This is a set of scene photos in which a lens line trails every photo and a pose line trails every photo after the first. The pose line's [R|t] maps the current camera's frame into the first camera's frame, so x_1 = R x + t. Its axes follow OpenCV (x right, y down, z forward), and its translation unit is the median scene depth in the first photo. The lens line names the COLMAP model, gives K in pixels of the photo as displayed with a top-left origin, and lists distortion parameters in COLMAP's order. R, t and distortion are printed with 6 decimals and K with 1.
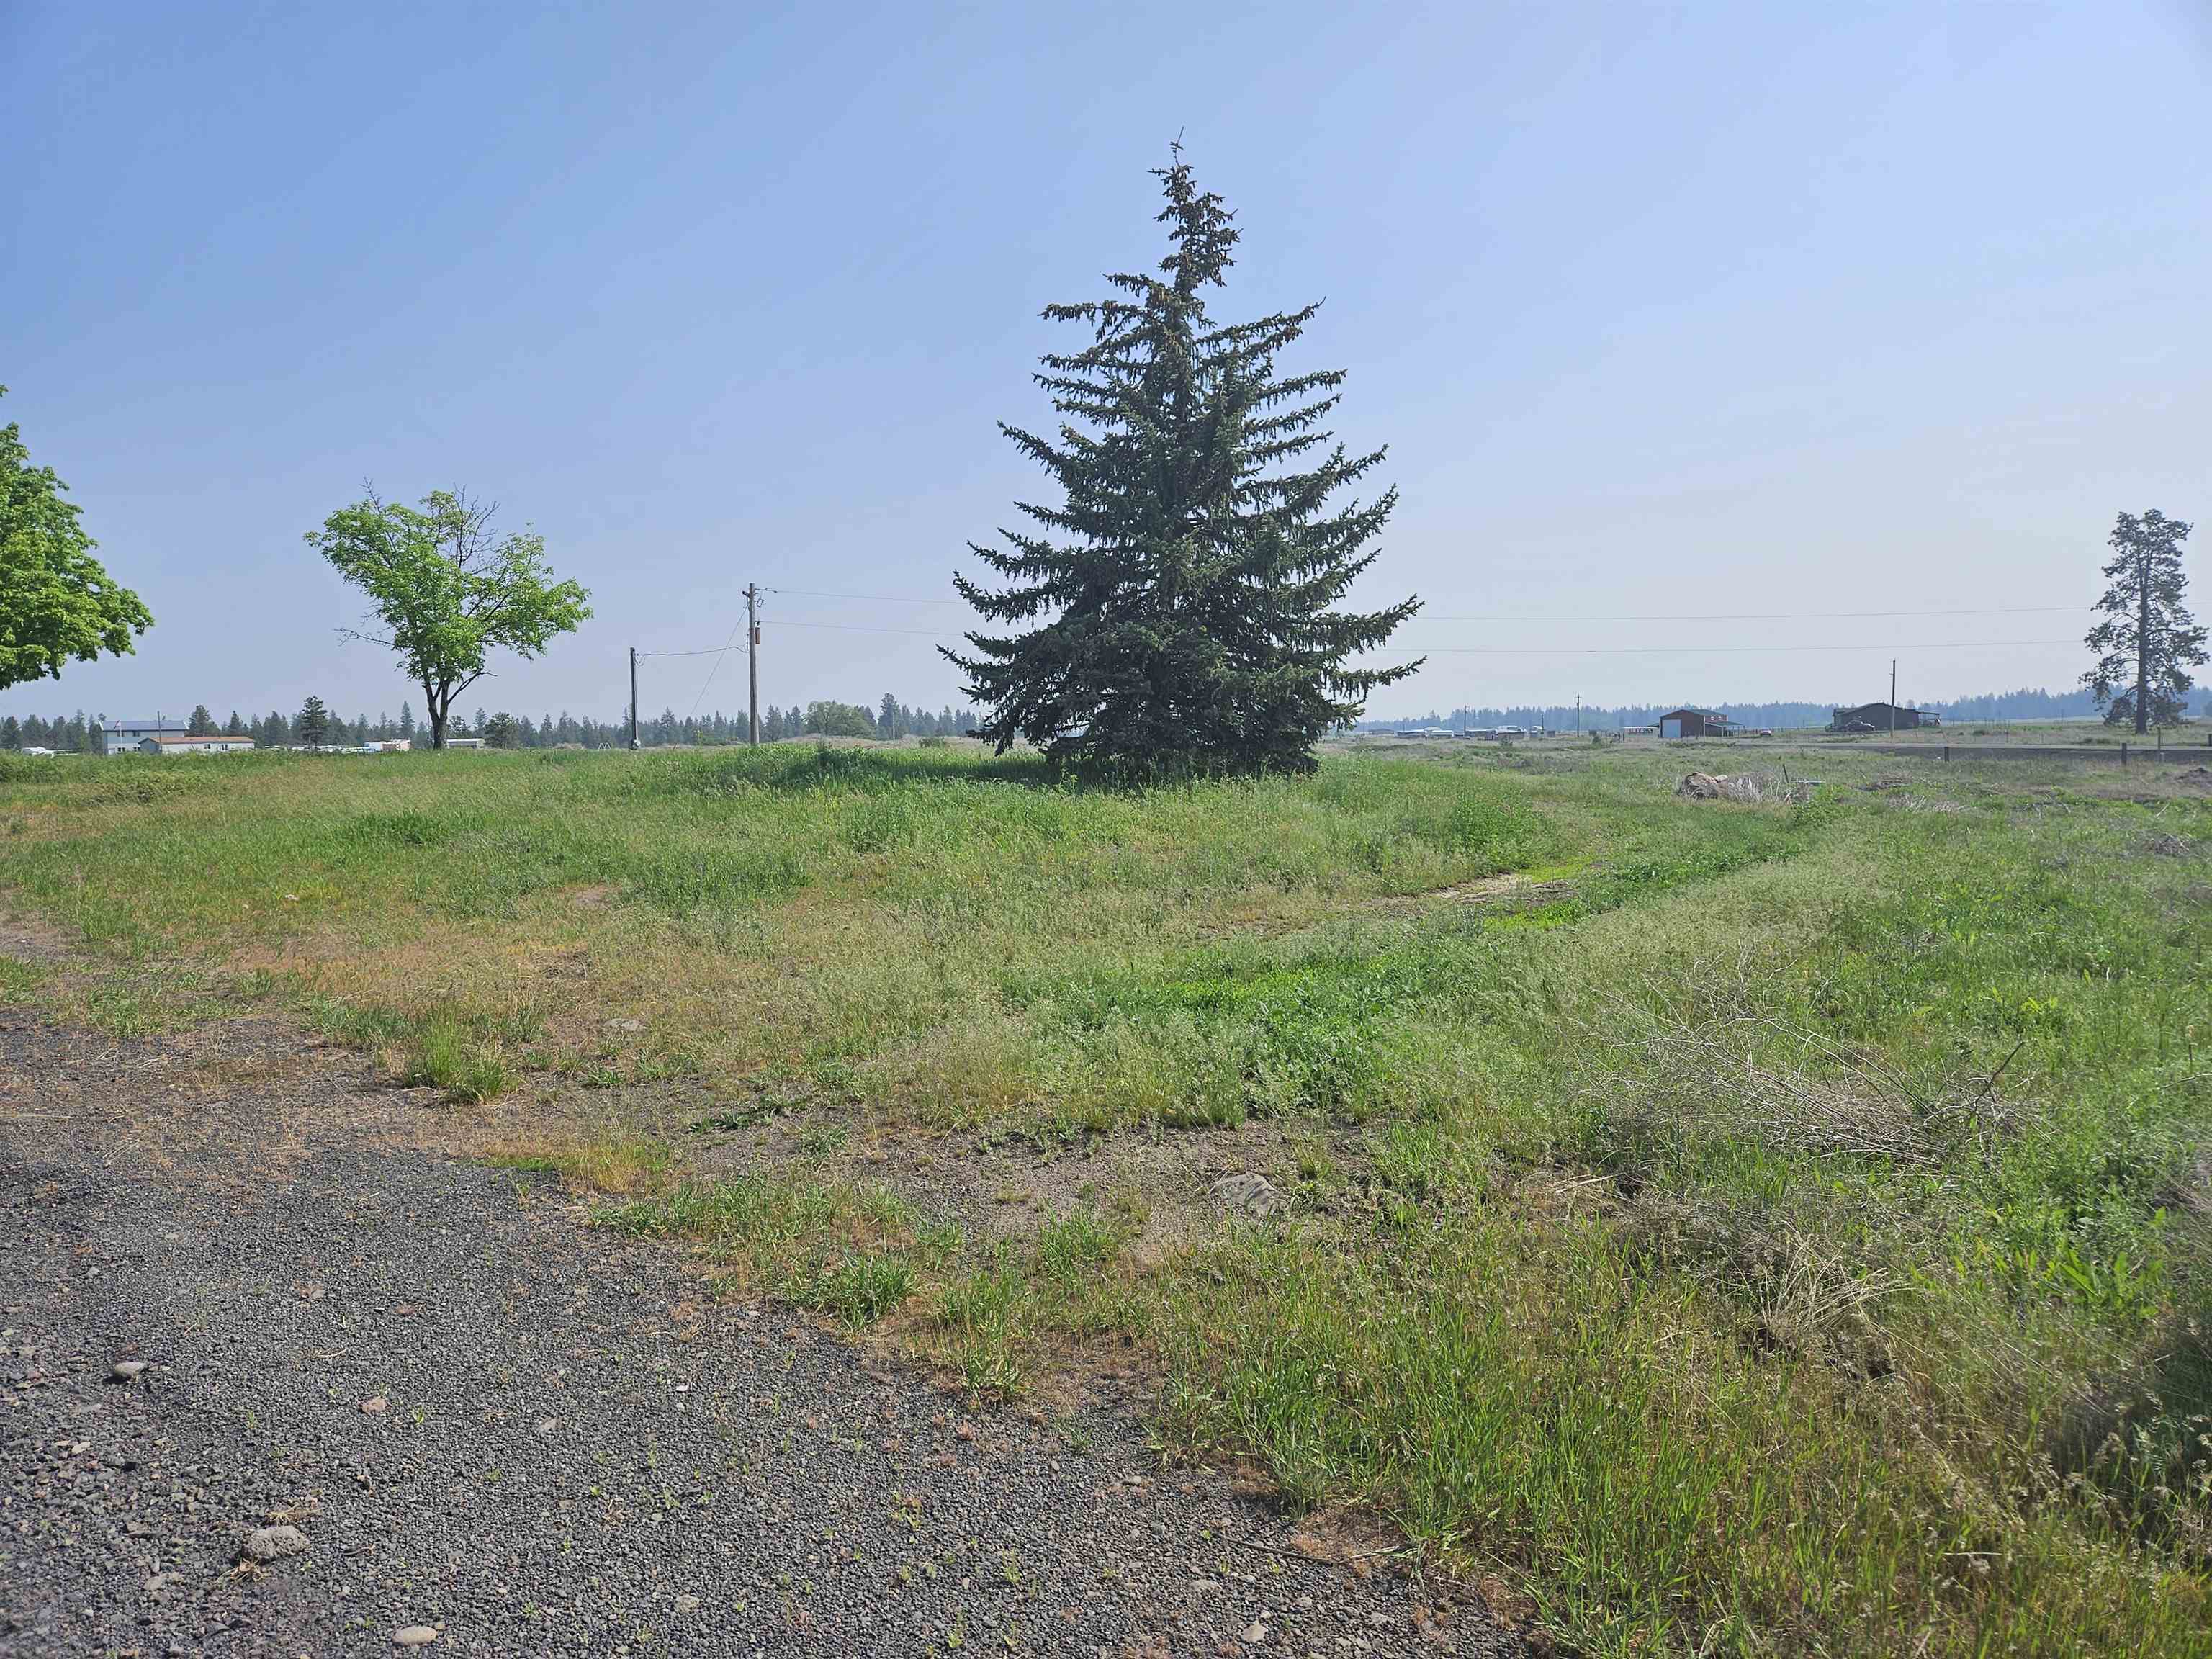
lens RADIAL K [[1529.4, 0, 1106.0], [0, 1529.4, 829.5], [0, 0, 1]] dist [0.083819, -0.091413]
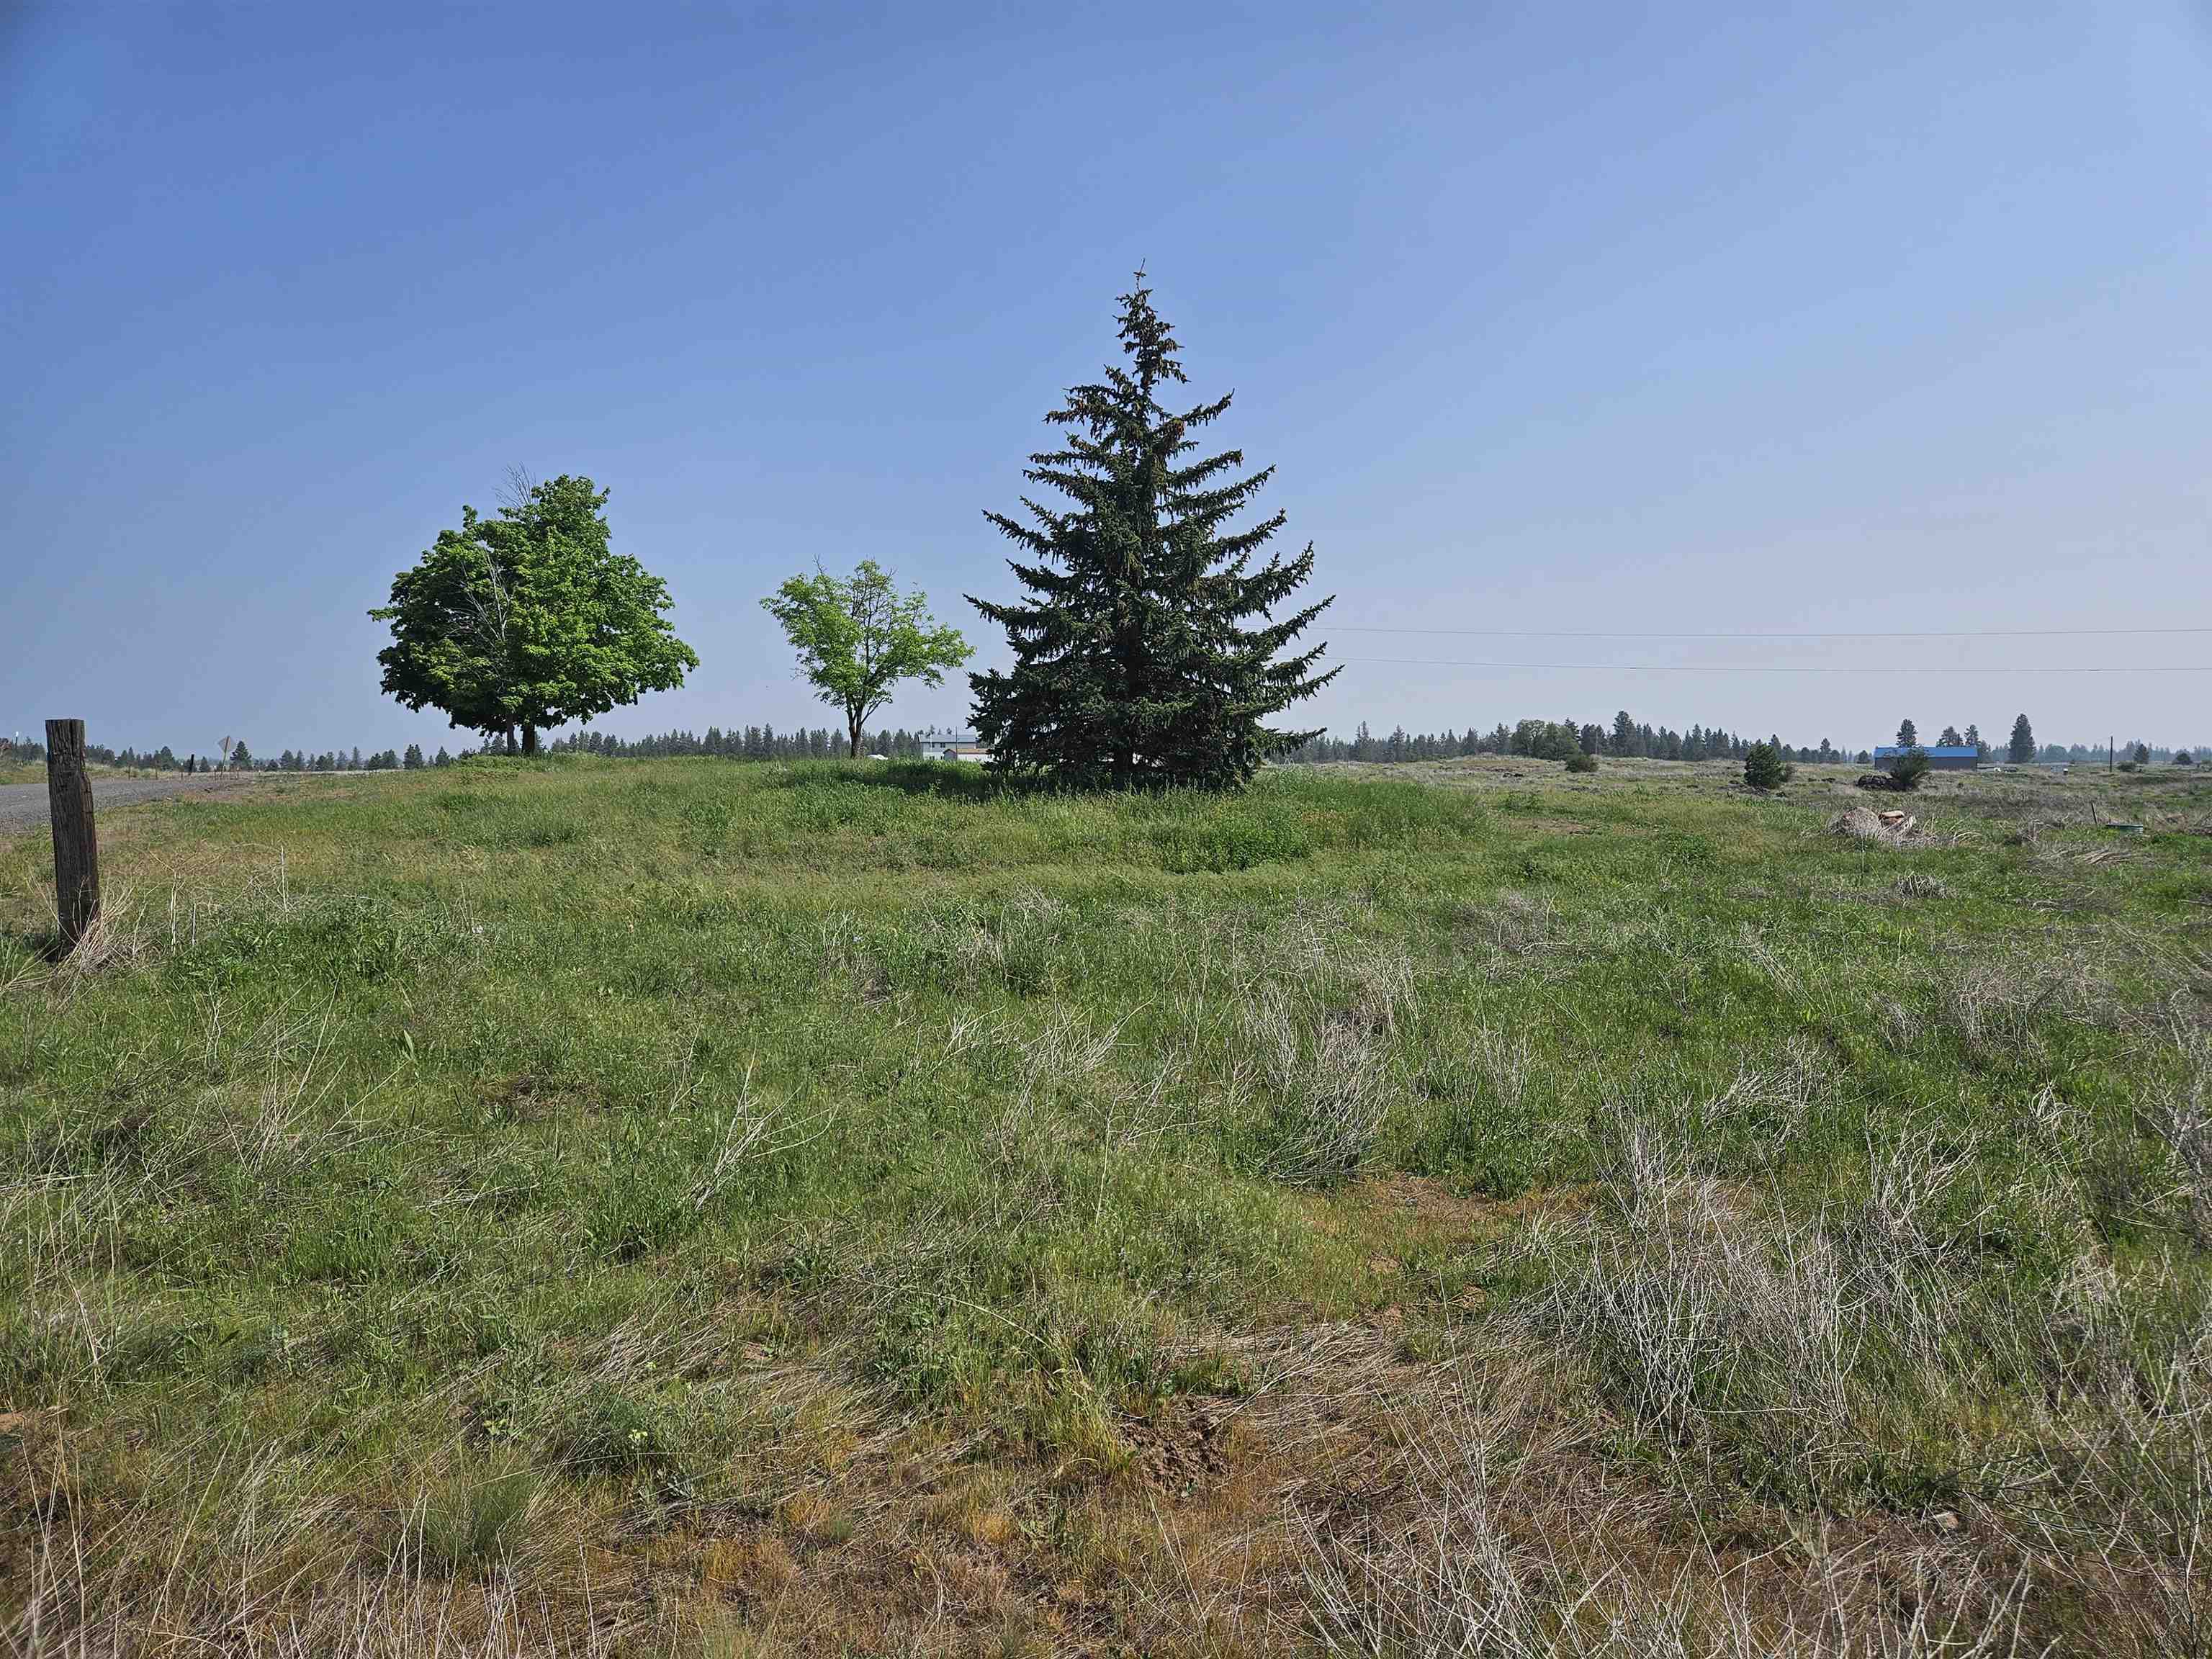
lens RADIAL K [[1529.4, 0, 1106.0], [0, 1529.4, 829.5], [0, 0, 1]] dist [0.083819, -0.091413]
pose [[0.884194, 0.039743, -0.465426, 0.556800], [-0.045167, 0.998979, -0.000501, -0.001621], [0.464931, 0.021465, 0.885087, -0.074637]]
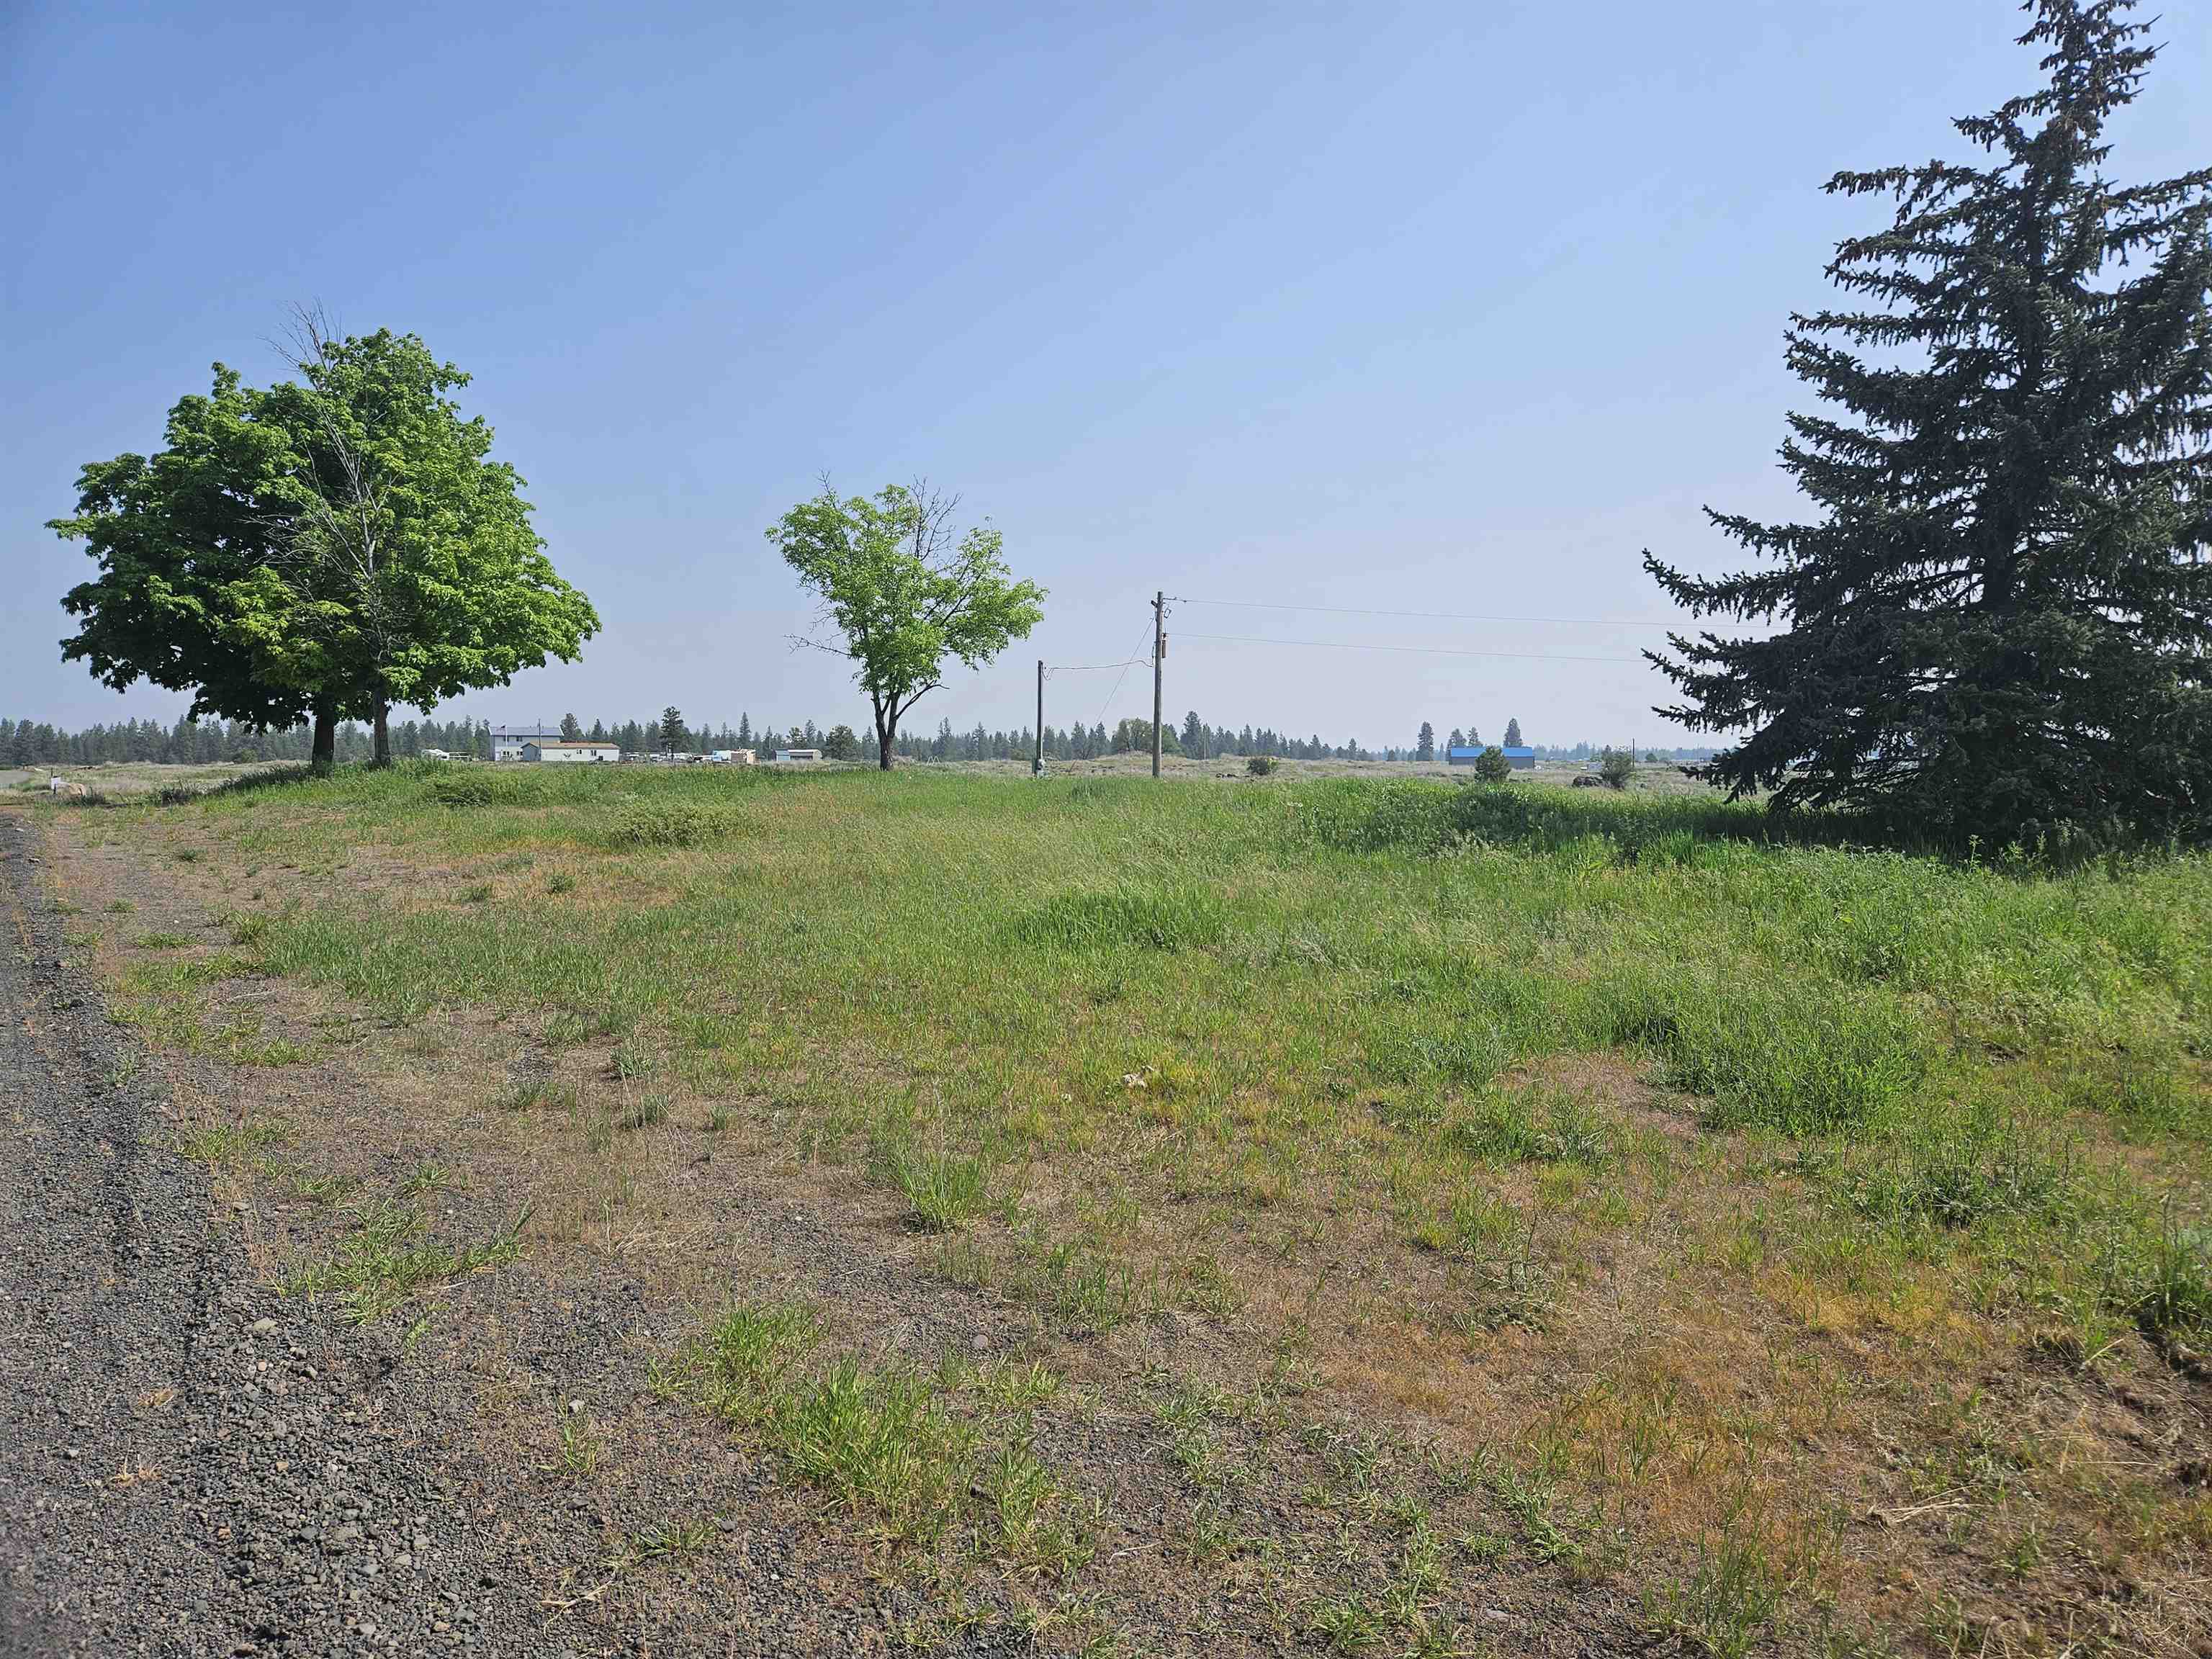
lens RADIAL K [[1529.4, 0, 1106.0], [0, 1529.4, 829.5], [0, 0, 1]] dist [0.083819, -0.091413]
pose [[0.982118, 0.030381, -0.185799, -0.209699], [-0.032671, 0.999423, -0.009274, -0.018563], [0.185410, 0.015178, 0.982544, 0.220106]]
